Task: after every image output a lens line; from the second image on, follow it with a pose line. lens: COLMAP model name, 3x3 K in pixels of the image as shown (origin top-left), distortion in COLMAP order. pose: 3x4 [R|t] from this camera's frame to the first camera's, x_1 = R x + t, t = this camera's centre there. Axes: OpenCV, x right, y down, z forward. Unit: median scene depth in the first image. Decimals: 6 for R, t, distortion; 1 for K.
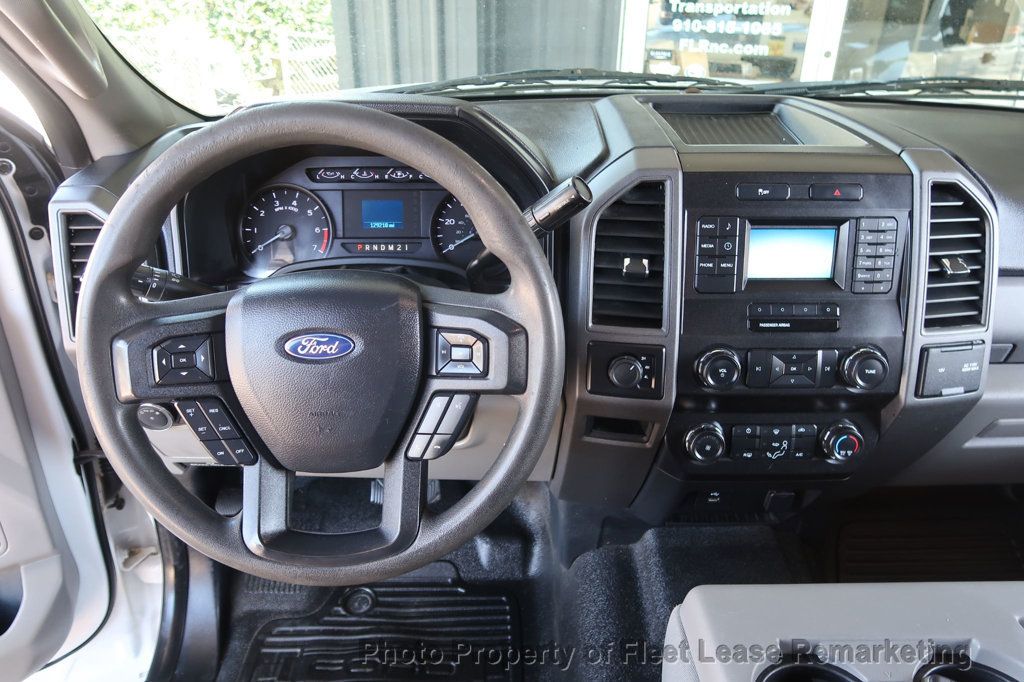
lens RADIAL K [[716.1, 0, 511.2], [0, 716.1, 336.9], [0, 0, 1]] dist [-0.031968, 0.017189]
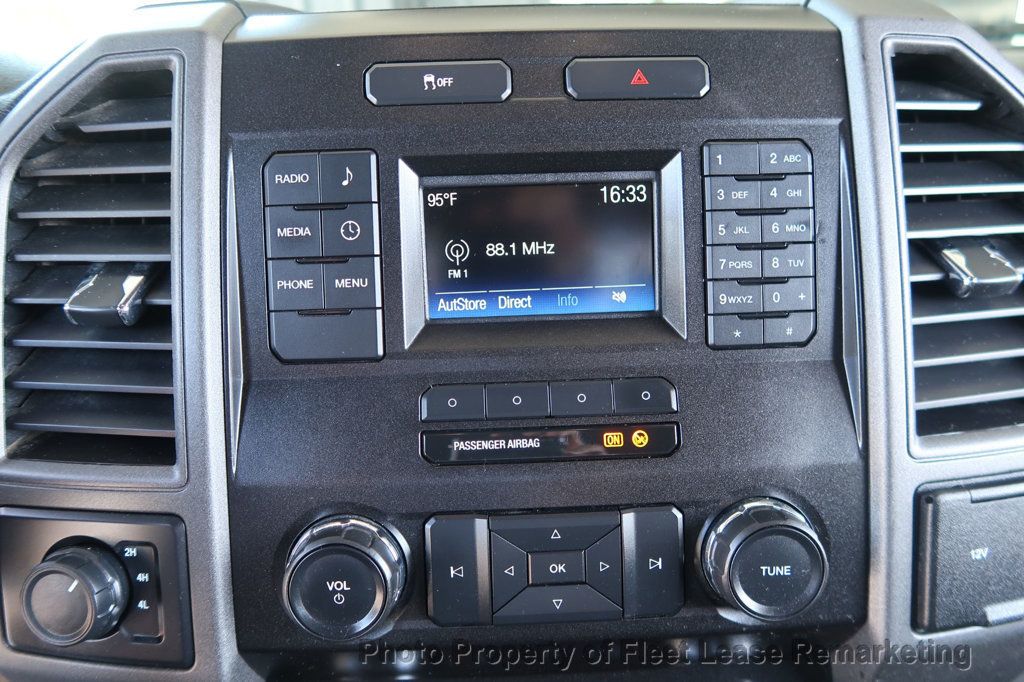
lens RADIAL K [[716.1, 0, 515.9], [0, 716.1, 336.9], [0, 0, 1]] dist [-0.031968, 0.017189]
pose [[0.999363, -0.034358, 0.009665, 0.377895], [0.035395, 0.988849, -0.144656, -0.017828], [-0.004587, 0.144906, 0.989435, 0.639159]]
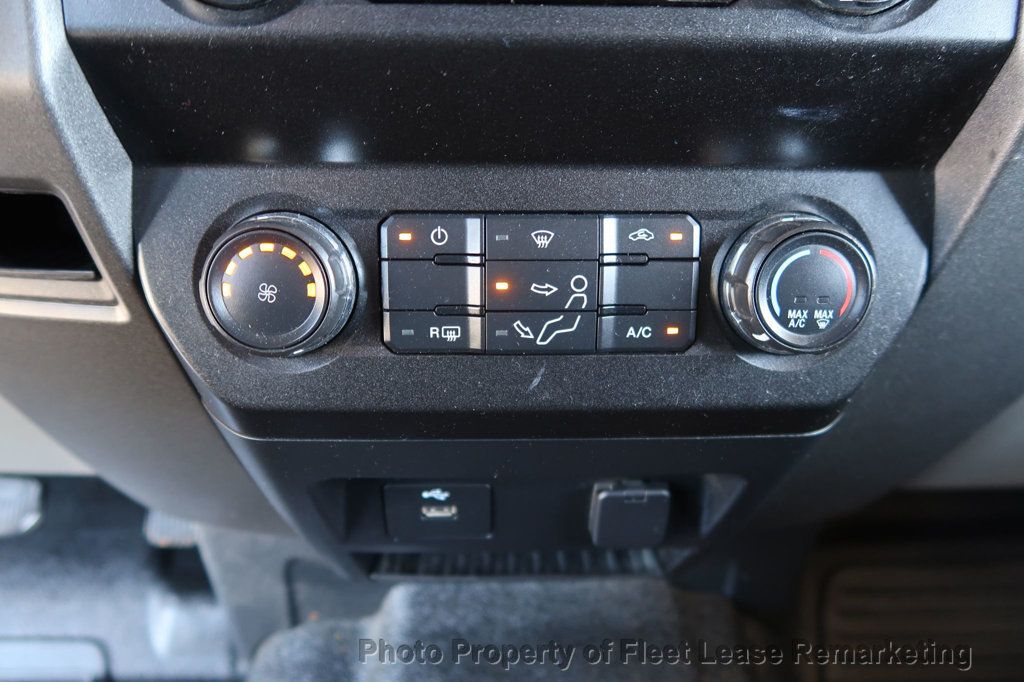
lens RADIAL K [[716.1, 0, 515.2], [0, 716.1, 352.1], [0, 0, 1]] dist [-0.031968, 0.017189]
pose [[0.999958, -0.002121, 0.008962, 0.382650], [0.002398, 0.999513, -0.031105, 0.195133], [-0.008892, 0.031125, 0.999476, 0.785223]]
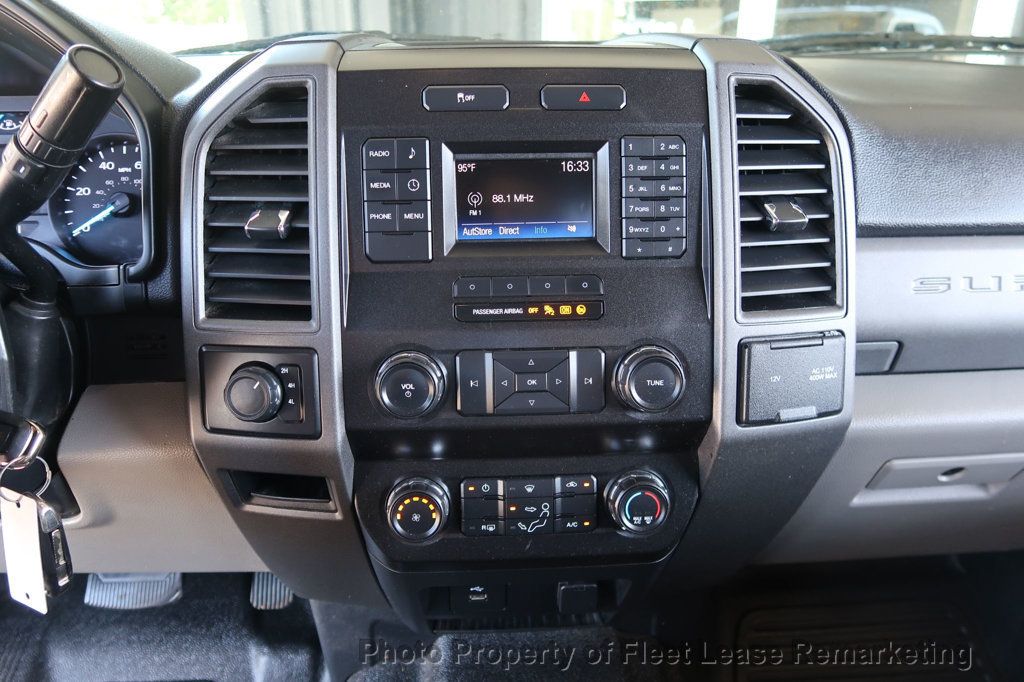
lens RADIAL K [[716.1, 0, 515.5], [0, 716.1, 337.8], [0, 0, 1]] dist [-0.031968, 0.017189]
pose [[0.999358, -0.021857, 0.028398, 0.367107], [0.024530, 0.994937, -0.097461, 0.066601], [-0.026124, 0.098095, 0.994834, 0.387896]]
